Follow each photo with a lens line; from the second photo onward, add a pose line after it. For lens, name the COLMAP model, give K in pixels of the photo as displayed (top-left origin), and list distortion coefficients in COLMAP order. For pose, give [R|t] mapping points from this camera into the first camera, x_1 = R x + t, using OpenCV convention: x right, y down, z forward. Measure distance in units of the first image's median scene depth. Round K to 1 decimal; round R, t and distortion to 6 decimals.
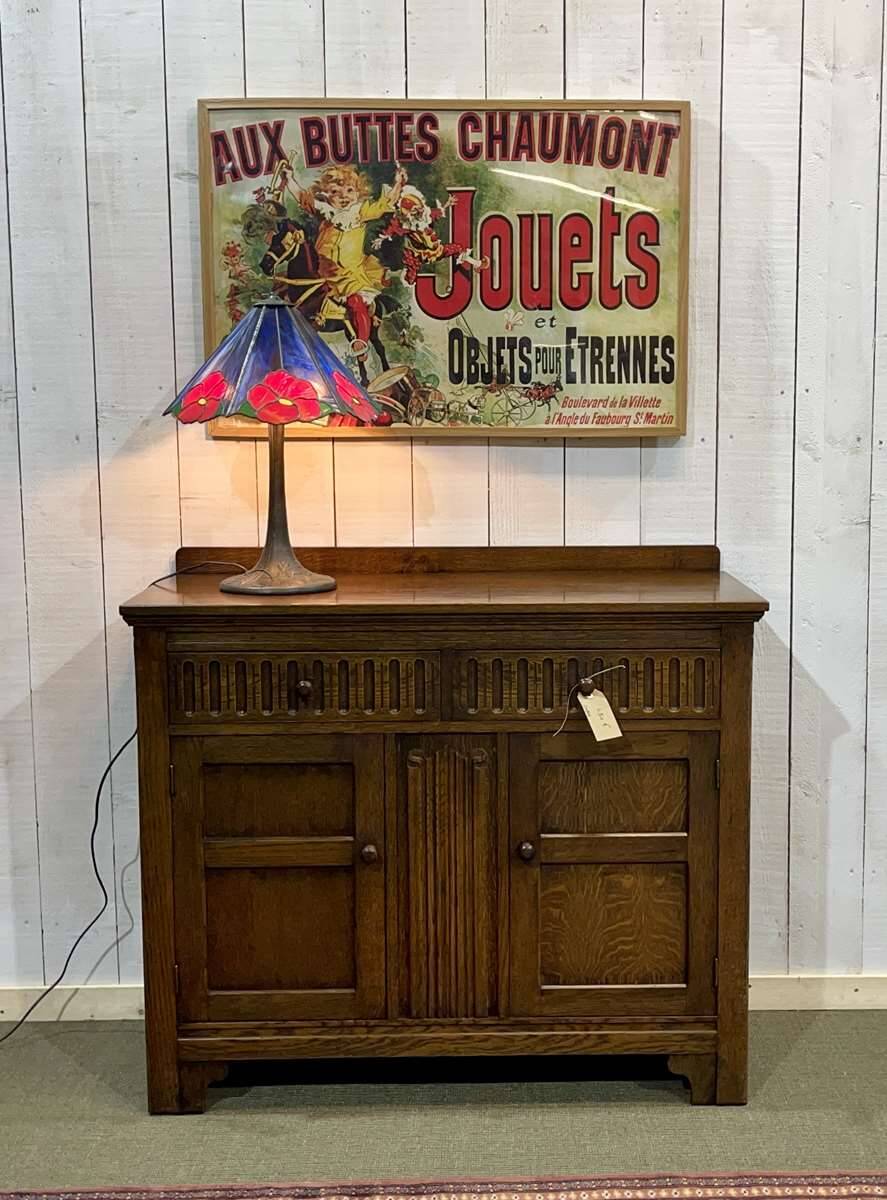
lens RADIAL K [[1599.0, 0, 508.7], [0, 1599.0, 613.0], [0, 0, 1]] dist [0.178321, -0.698610]
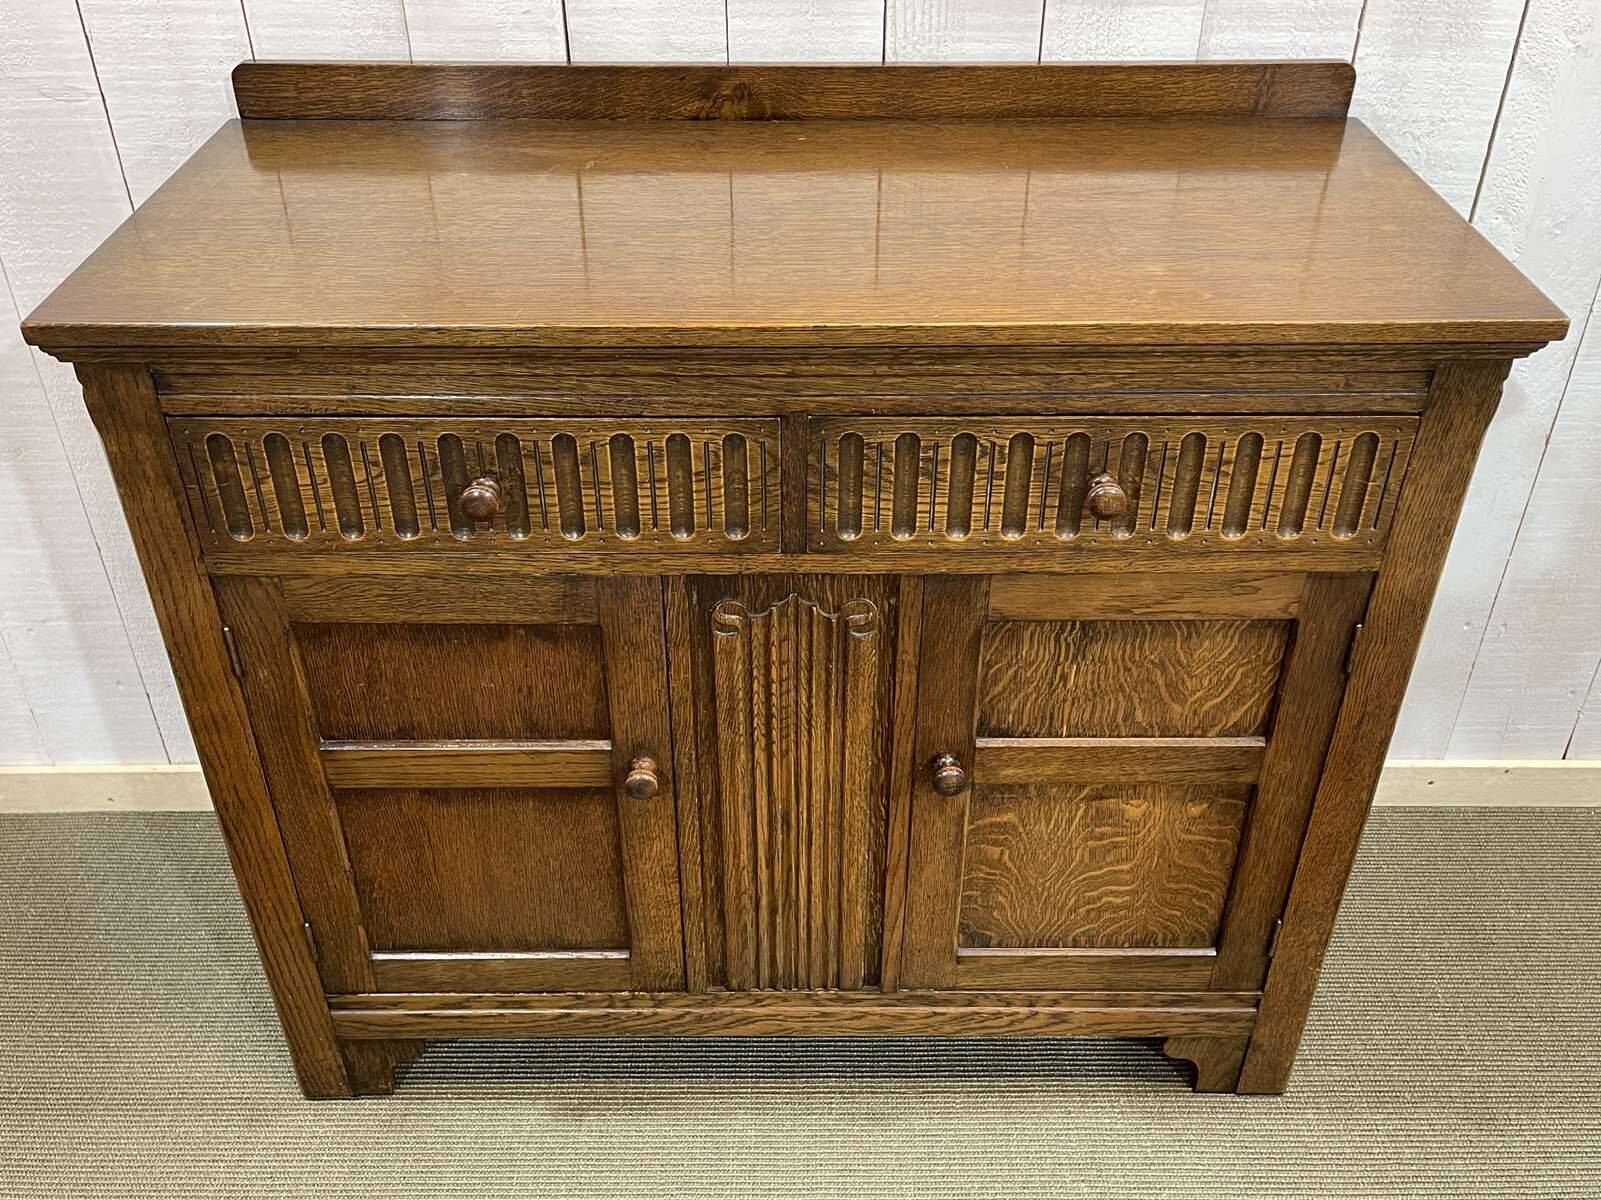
lens RADIAL K [[1449.0, 0, 795.2], [0, 1449.0, 595.9], [0, 0, 1]] dist [0.059970, -0.068994]
pose [[0.999745, 0.014933, -0.016957, -0.030590], [-0.005541, 0.889589, 0.456727, -0.113133], [0.021905, -0.456517, 0.889445, 0.608325]]
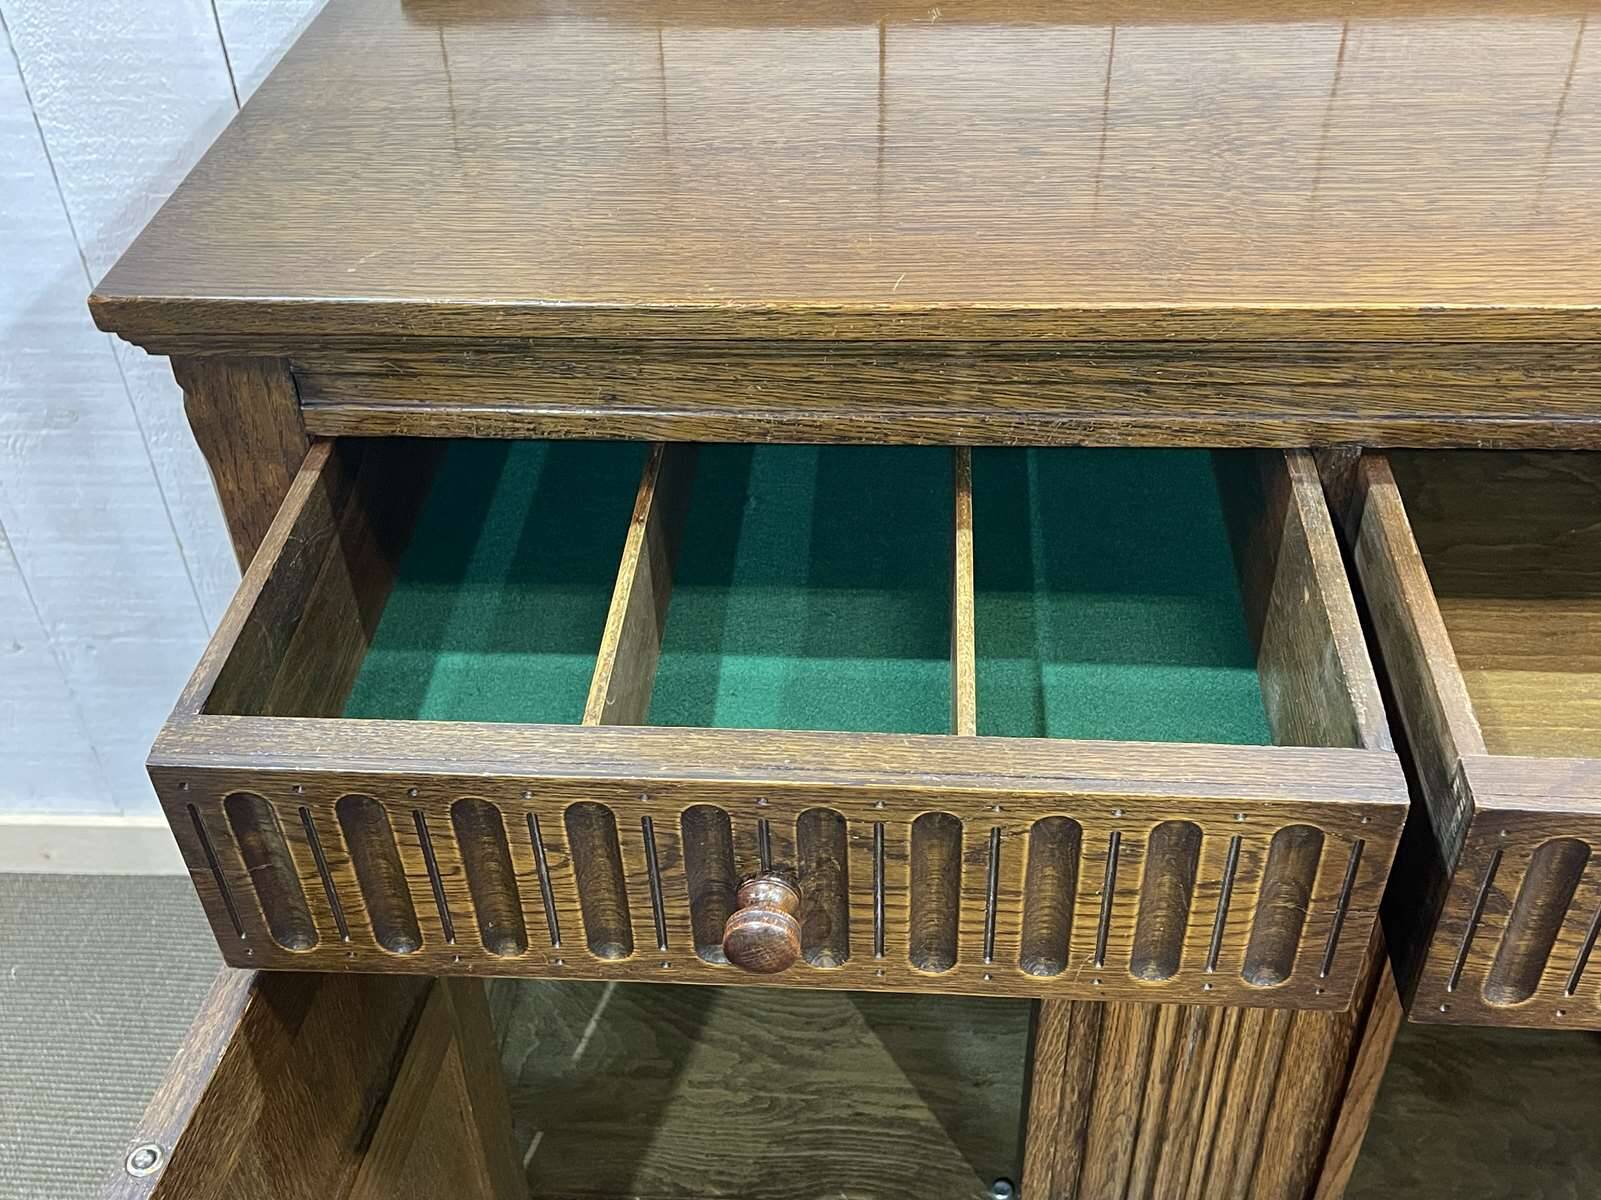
lens RADIAL K [[1639.6, 0, 804.8], [0, 1639.6, 602.2], [0, 0, 1]] dist [0.071550, -0.125309]
pose [[0.996050, 0.037089, -0.080683, -0.101458], [0.010076, 0.855525, 0.517664, -0.094288], [0.088226, -0.516432, 0.851771, 0.733895]]
